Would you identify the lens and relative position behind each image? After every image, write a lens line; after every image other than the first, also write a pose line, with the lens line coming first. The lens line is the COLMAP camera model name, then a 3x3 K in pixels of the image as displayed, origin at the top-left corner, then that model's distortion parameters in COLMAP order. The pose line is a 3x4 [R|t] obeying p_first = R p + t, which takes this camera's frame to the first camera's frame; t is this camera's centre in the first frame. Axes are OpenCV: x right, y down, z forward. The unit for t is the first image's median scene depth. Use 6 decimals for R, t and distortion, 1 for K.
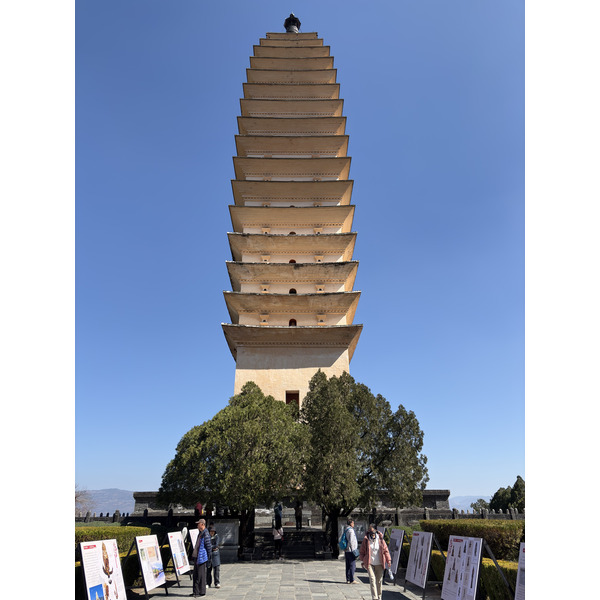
lens RADIAL K [[462.1, 0, 300.0], [0, 462.1, 300.0], [0, 0, 1]] dist [0.005130, 0.002874]
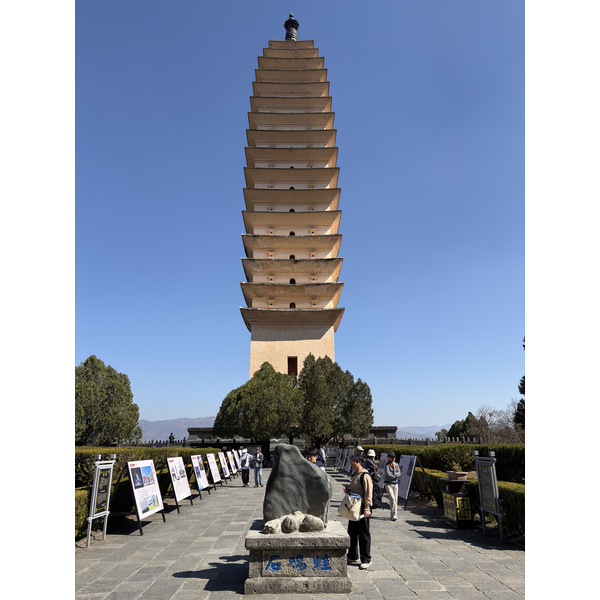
lens RADIAL K [[462.1, 0, 300.0], [0, 462.1, 300.0], [0, 0, 1]] dist [0.005130, 0.002874]
pose [[0.999997, -0.000291, 0.002463, 0.002496], [-0.000053, 0.990372, 0.138434, -0.151090], [-0.002480, -0.138434, 0.990369, -0.319638]]
